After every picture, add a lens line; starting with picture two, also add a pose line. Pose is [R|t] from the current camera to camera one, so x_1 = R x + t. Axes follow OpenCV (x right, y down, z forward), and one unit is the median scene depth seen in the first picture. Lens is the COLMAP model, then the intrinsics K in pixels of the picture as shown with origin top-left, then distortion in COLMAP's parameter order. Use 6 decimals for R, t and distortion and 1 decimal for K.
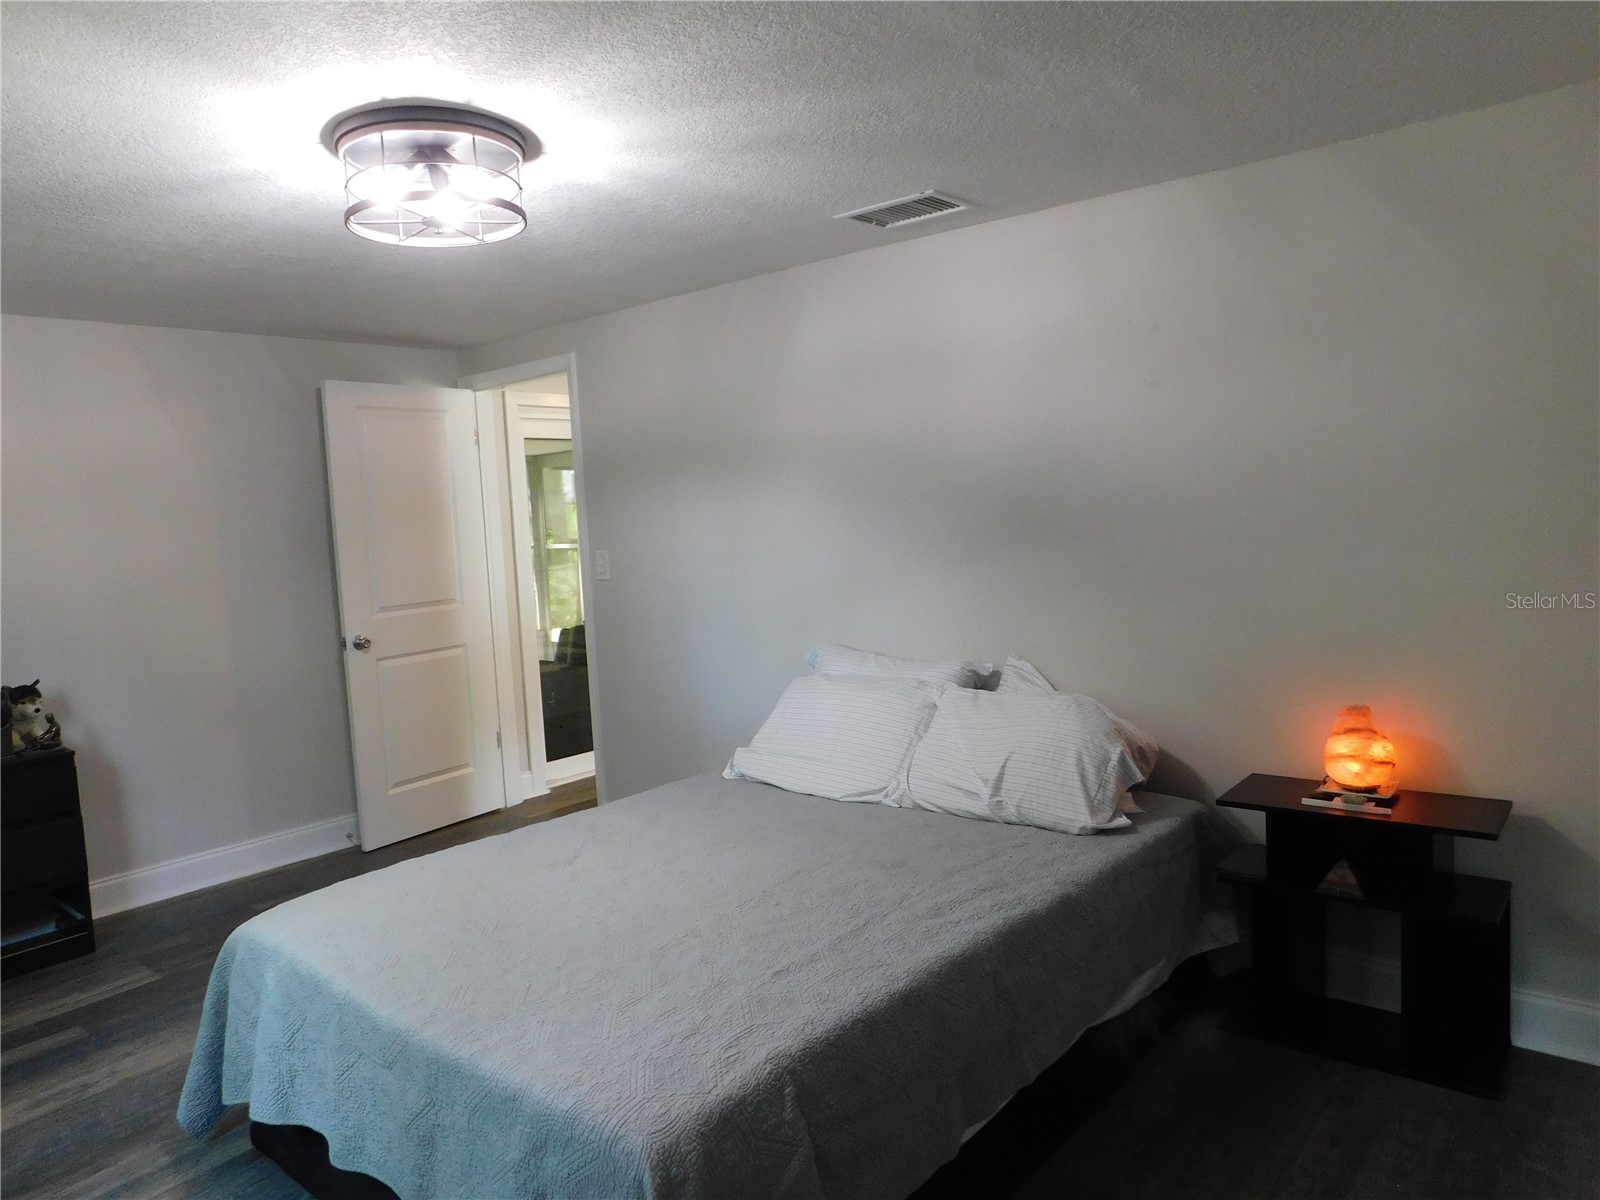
lens RADIAL K [[1063.1, 0, 794.6], [0, 1063.1, 604.8], [0, 0, 1]] dist [-0.048594, 0.044658]
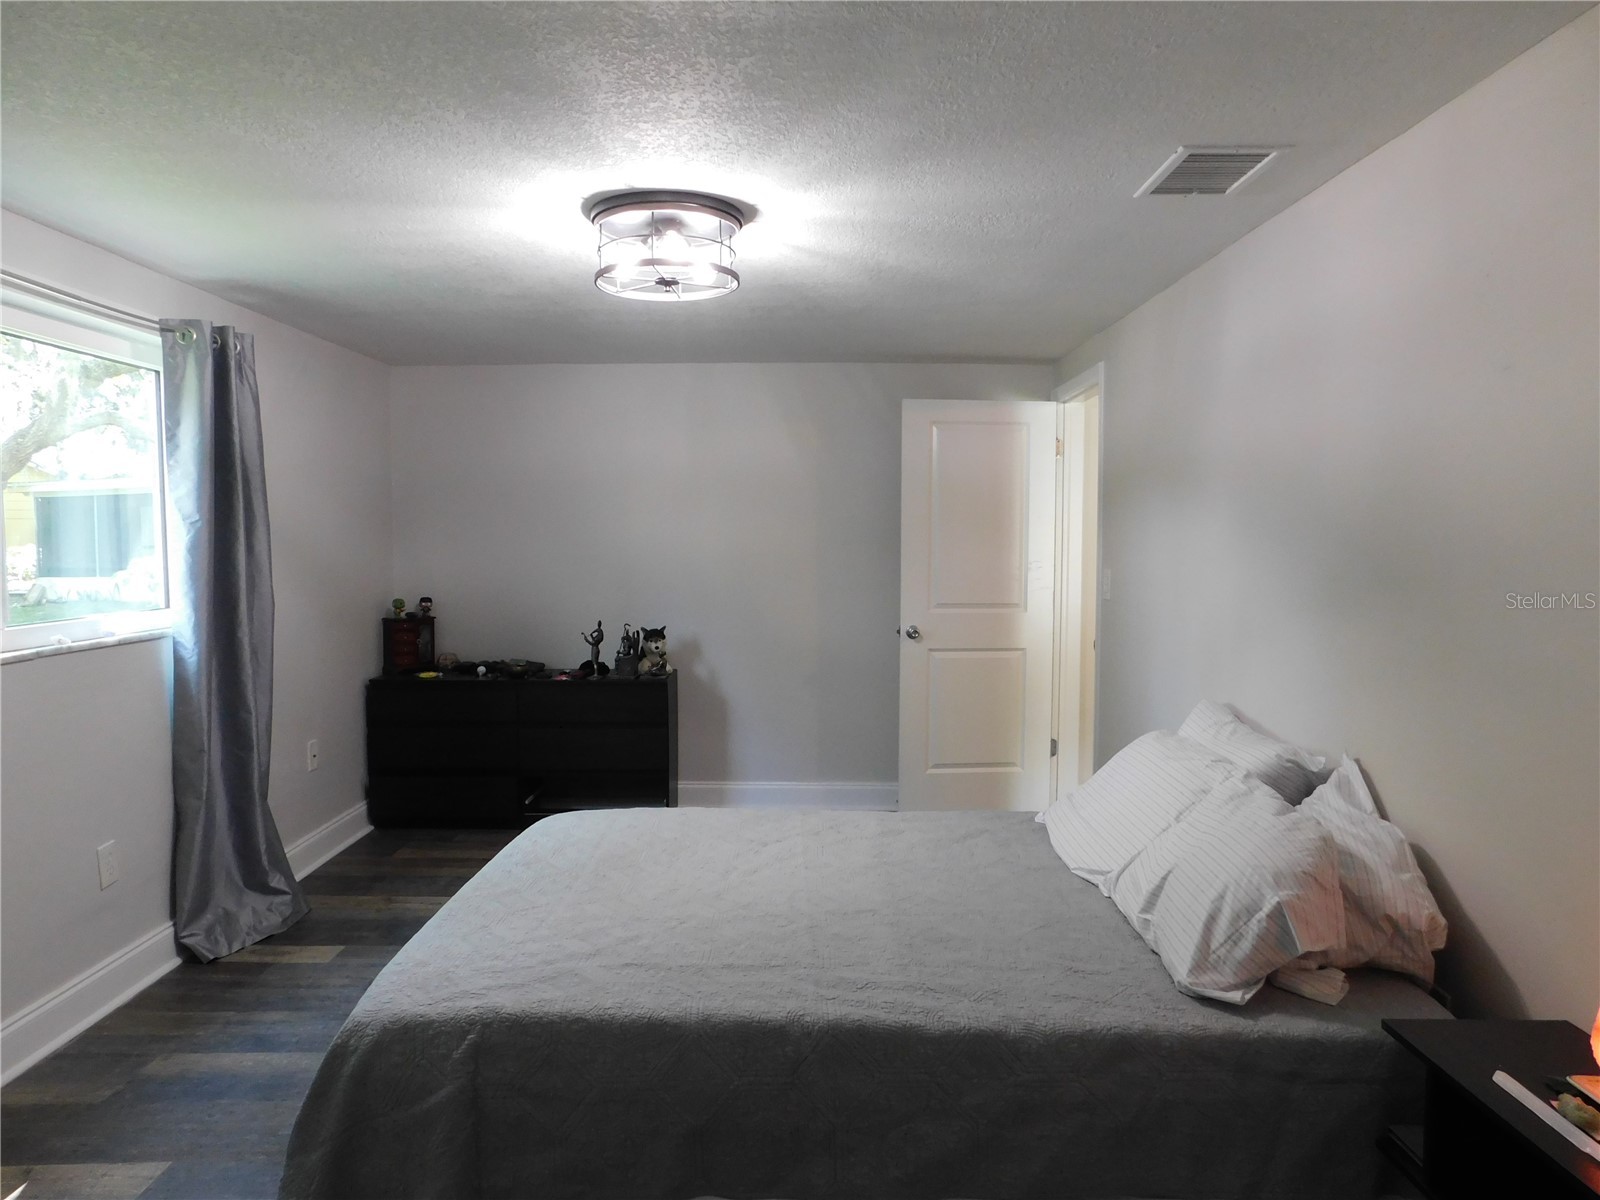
lens RADIAL K [[1063.1, 0, 797.1], [0, 1063.1, 599.3], [0, 0, 1]] dist [-0.048594, 0.044658]
pose [[0.645559, 0.100995, -0.757003, 0.549585], [-0.105736, 0.993491, 0.042376, -0.052080], [0.756356, 0.052686, 0.652036, 0.261181]]
